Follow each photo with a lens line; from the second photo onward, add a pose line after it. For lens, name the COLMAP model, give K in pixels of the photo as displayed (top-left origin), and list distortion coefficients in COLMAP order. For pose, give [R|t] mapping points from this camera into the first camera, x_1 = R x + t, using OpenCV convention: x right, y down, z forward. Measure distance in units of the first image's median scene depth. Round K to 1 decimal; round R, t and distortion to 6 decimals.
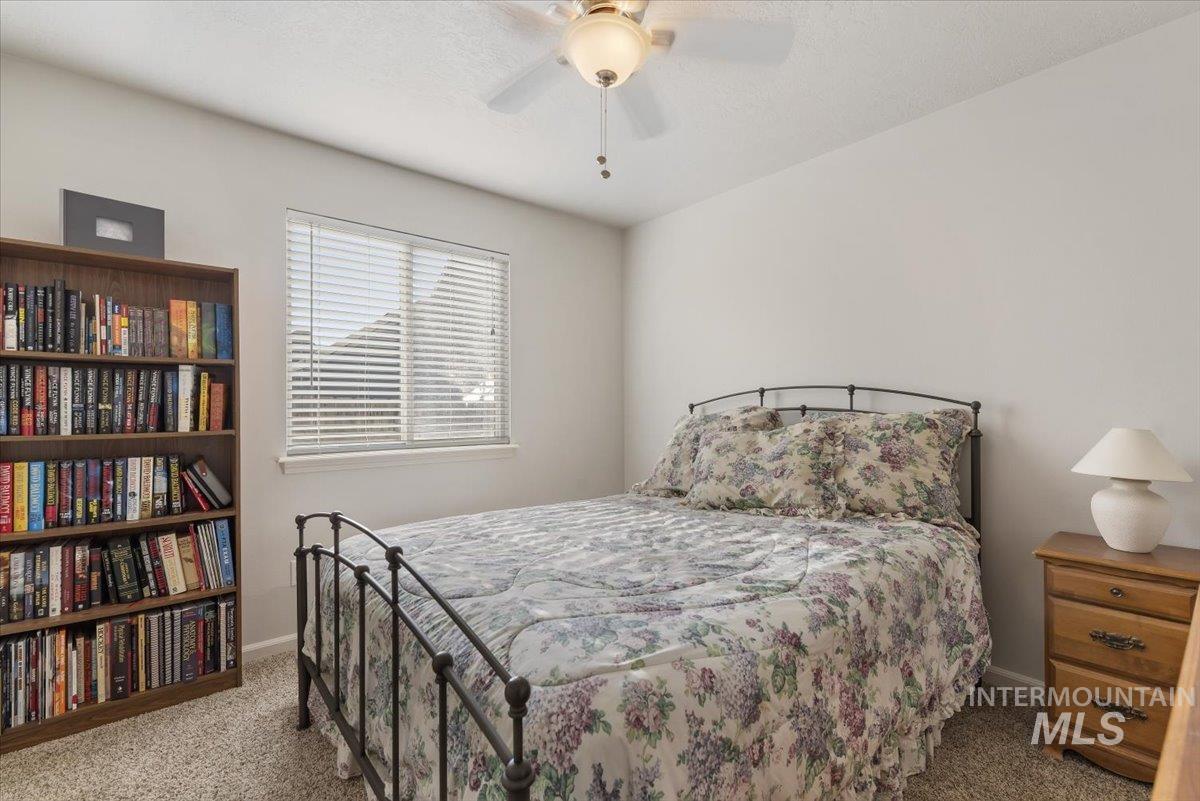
lens RADIAL K [[533.3, 0, 605.9], [0, 533.3, 403.7], [0, 0, 1]] dist [-0.001797, -0.000340]
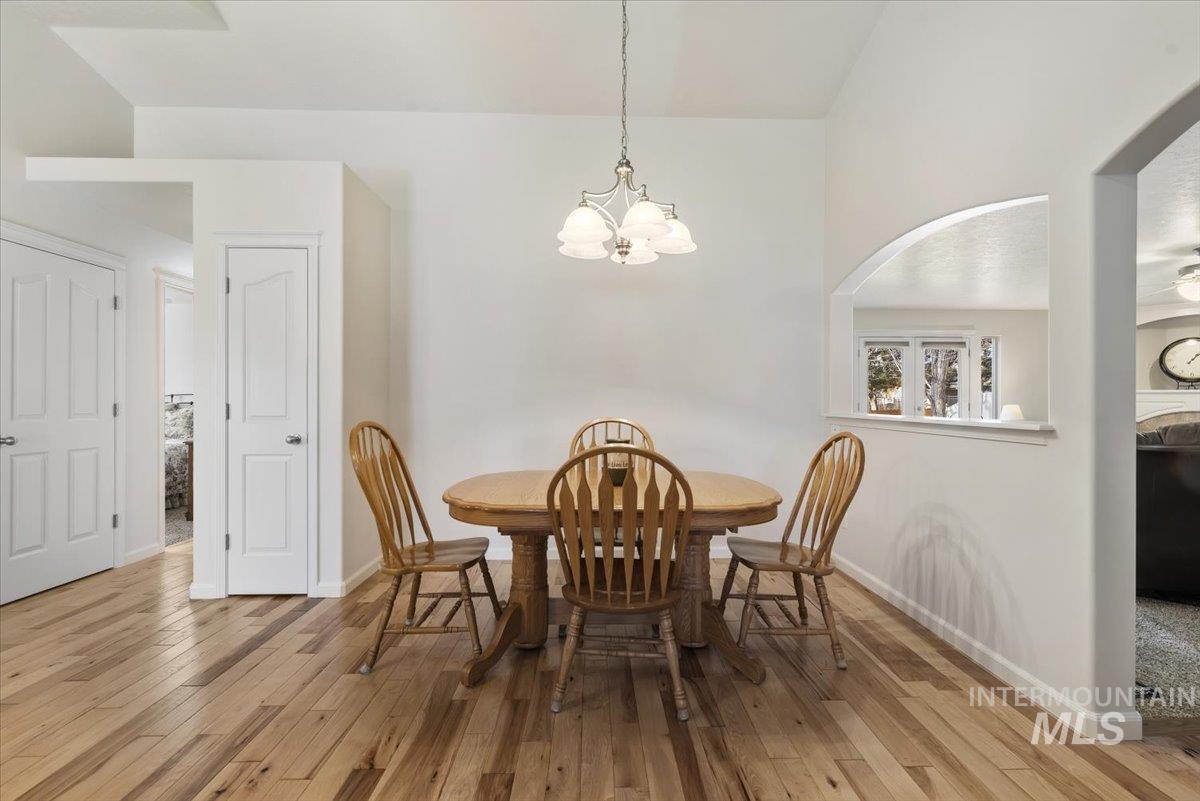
lens RADIAL K [[533.3, 0, 605.9], [0, 533.3, 403.7], [0, 0, 1]] dist [-0.001797, -0.000340]
pose [[0.623776, 0.001431, 0.781602, -0.428907], [-0.005604, 0.999981, 0.002641, -0.005552], [-0.781583, -0.006027, 0.623772, -2.403320]]
